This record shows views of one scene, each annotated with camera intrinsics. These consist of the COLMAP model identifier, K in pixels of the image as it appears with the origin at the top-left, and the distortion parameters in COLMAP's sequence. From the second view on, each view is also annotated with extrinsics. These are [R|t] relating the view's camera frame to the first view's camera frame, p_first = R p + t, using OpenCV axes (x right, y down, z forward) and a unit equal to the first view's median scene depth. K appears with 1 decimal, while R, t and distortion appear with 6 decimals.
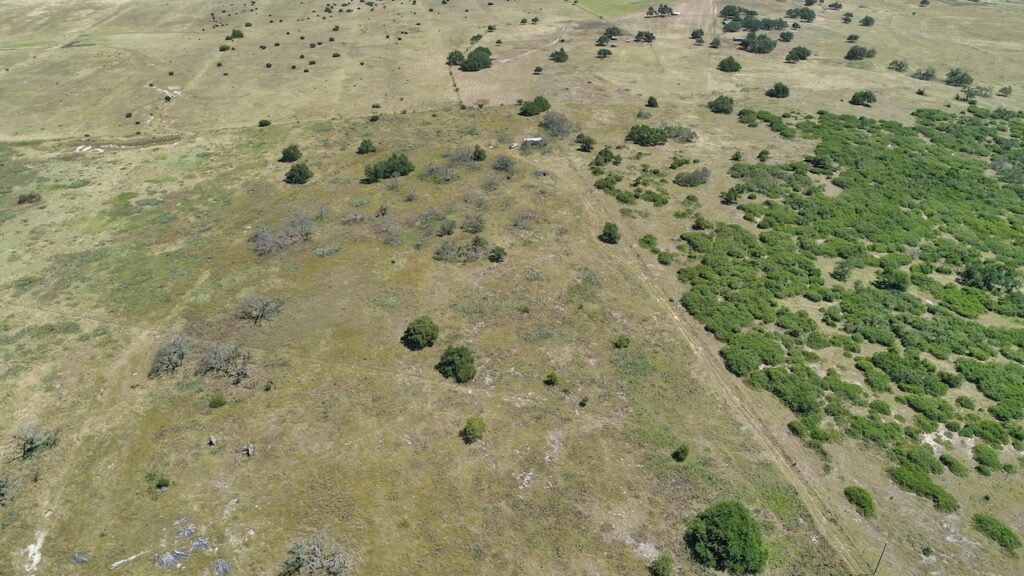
lens RADIAL K [[686.0, 0, 513.5], [0, 686.0, 294.1], [0, 0, 1]] dist [-0.001606, 0.000908]
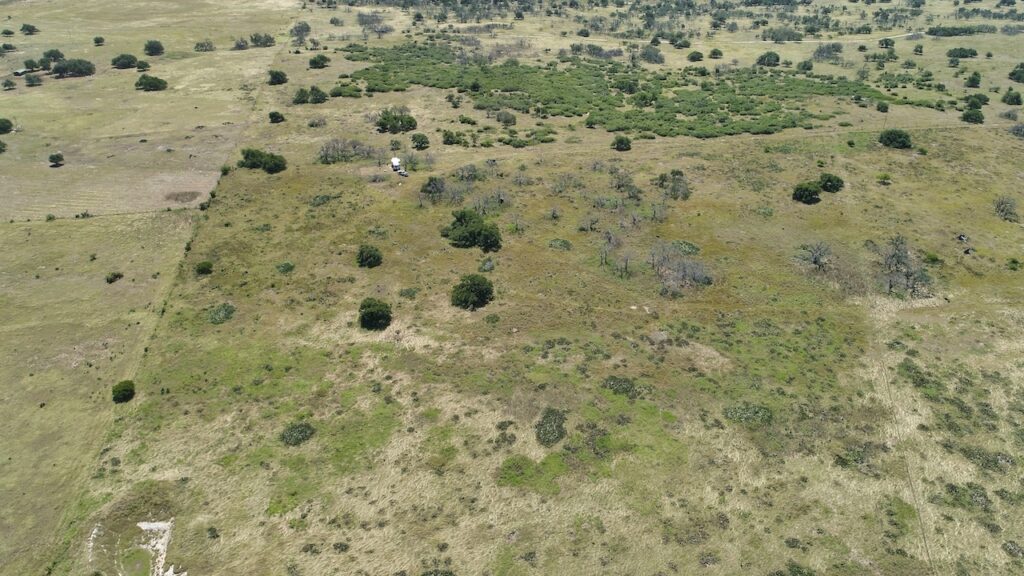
lens RADIAL K [[686.0, 0, 513.5], [0, 686.0, 294.1], [0, 0, 1]] dist [-0.001606, 0.000908]
pose [[-0.009142, -0.517434, 0.855674, -0.957499], [0.510608, 0.733324, 0.448904, -0.486747], [-0.859765, 0.441018, 0.257502, 0.821155]]
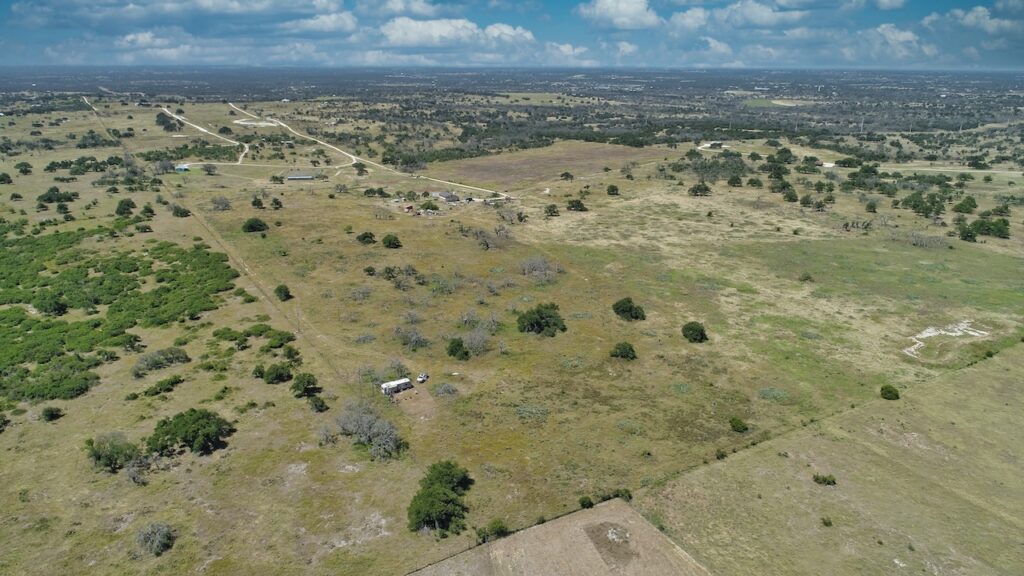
lens RADIAL K [[686.0, 0, 513.5], [0, 686.0, 294.1], [0, 0, 1]] dist [-0.001606, 0.000908]
pose [[-0.928422, 0.119296, -0.351855, 0.159828], [-0.192462, 0.655641, 0.730133, -0.870235], [0.317792, 0.745589, -0.585751, 1.543106]]
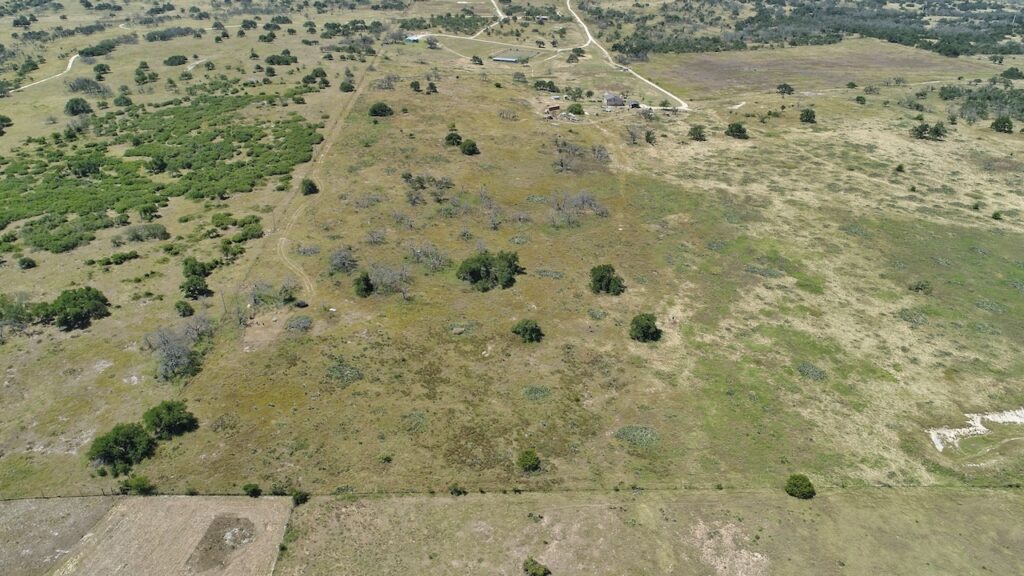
lens RADIAL K [[686.0, 0, 513.5], [0, 686.0, 294.1], [0, 0, 1]] dist [-0.001606, 0.000908]
pose [[-0.993483, -0.063940, 0.094357, -0.296765], [0.049632, 0.502551, 0.863121, -0.875268], [-0.102607, 0.862180, -0.496103, 1.472074]]
